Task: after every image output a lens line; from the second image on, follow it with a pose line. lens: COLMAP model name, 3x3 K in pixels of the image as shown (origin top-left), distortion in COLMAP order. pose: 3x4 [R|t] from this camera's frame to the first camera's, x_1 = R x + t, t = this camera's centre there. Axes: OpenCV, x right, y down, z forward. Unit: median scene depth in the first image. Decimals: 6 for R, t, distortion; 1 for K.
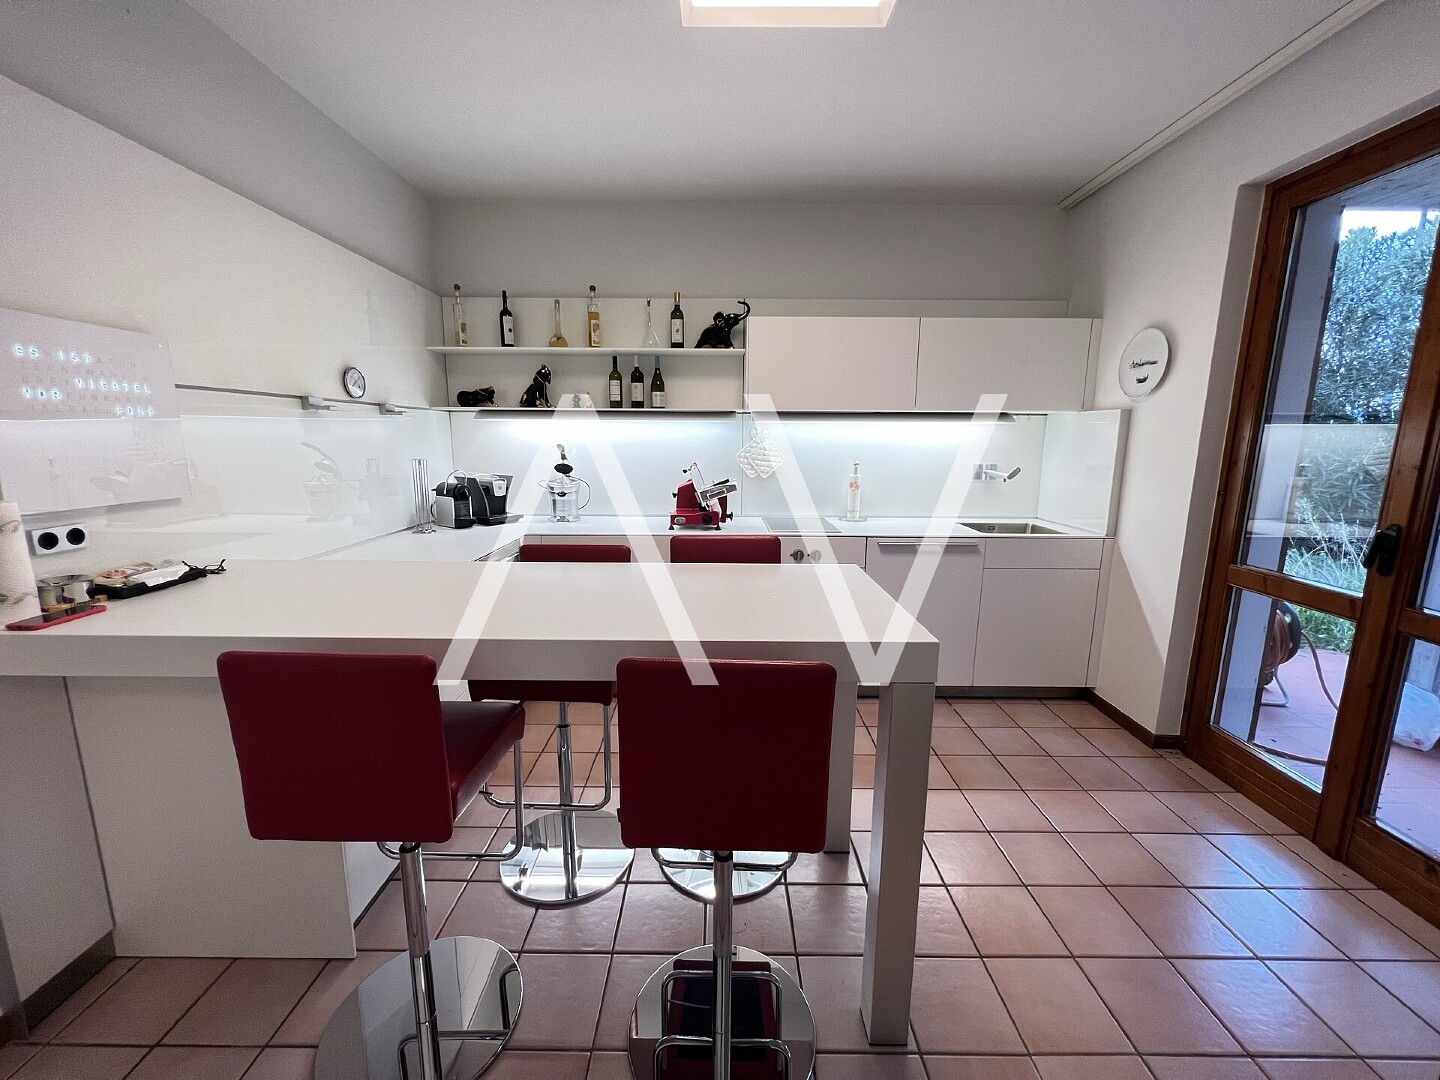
lens RADIAL K [[574.7, 0, 713.2], [0, 574.7, 542.8], [0, 0, 1]] dist [-0.001340, 0.000832]
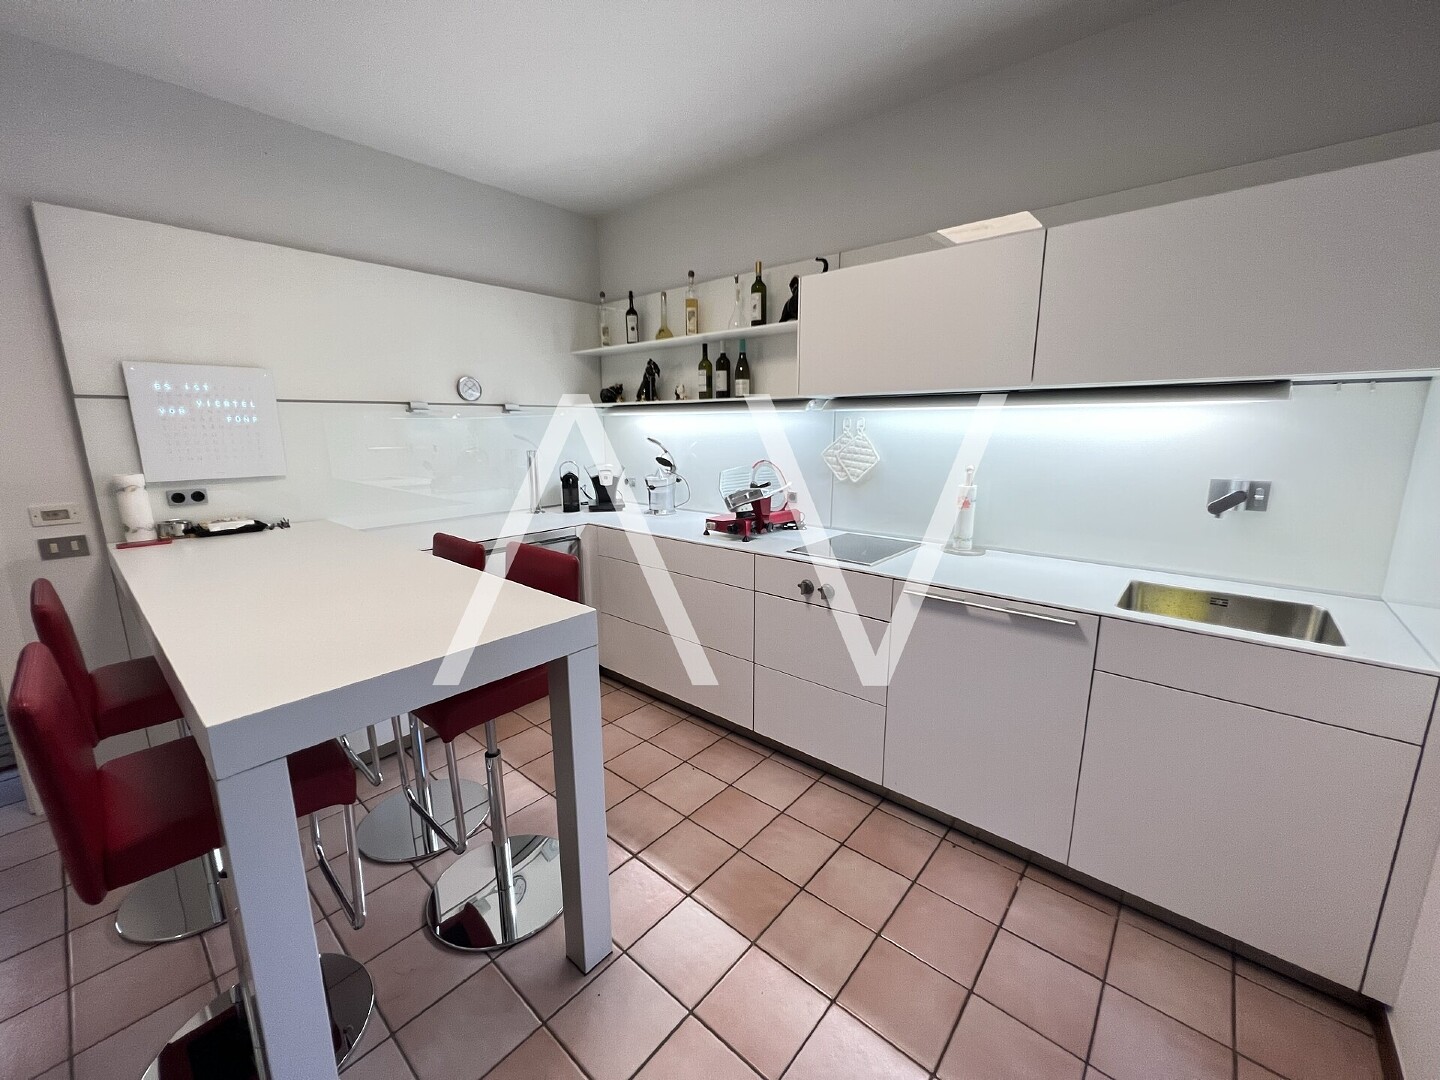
lens RADIAL K [[574.7, 0, 716.0], [0, 574.7, 538.6], [0, 0, 1]] dist [-0.001340, 0.000832]
pose [[0.760001, 0.118970, -0.638940, 0.484237], [-0.109250, 0.992500, 0.054853, -0.064236], [0.640674, 0.028116, 0.767298, 0.308030]]
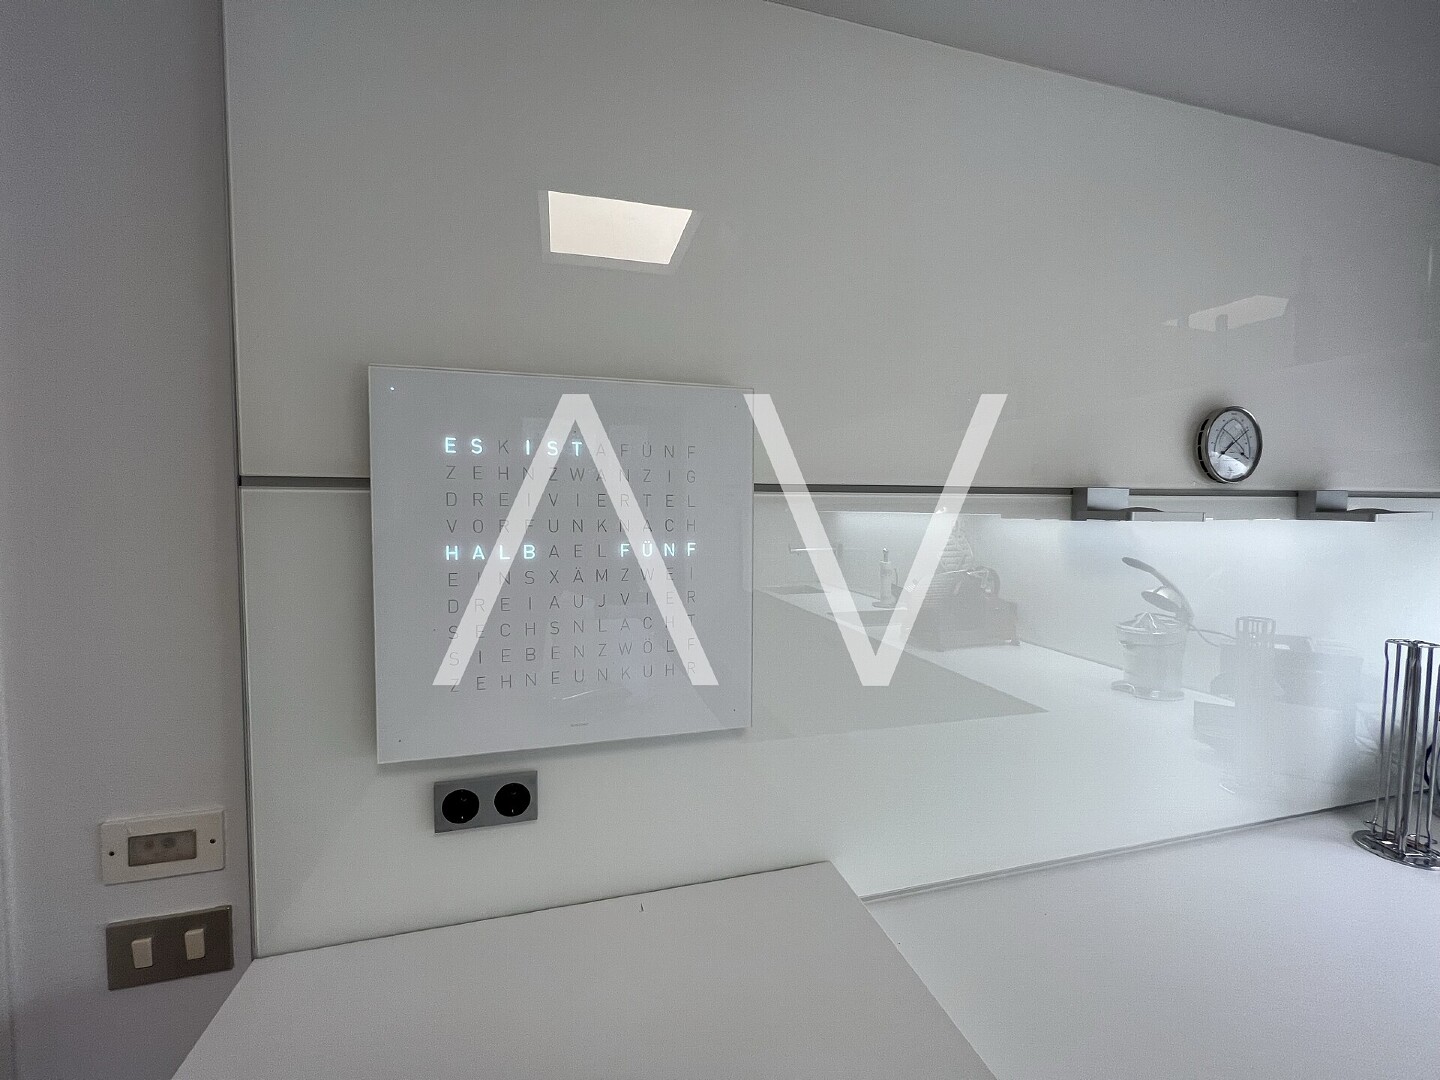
lens RADIAL K [[574.7, 0, 718.8], [0, 574.7, 536.9], [0, 0, 1]] dist [-0.001340, 0.000832]
pose [[0.268085, 0.028914, -0.962961, -0.260620], [-0.172132, 0.984903, -0.018348, -0.114863], [0.947893, 0.170675, 0.269015, 0.444001]]
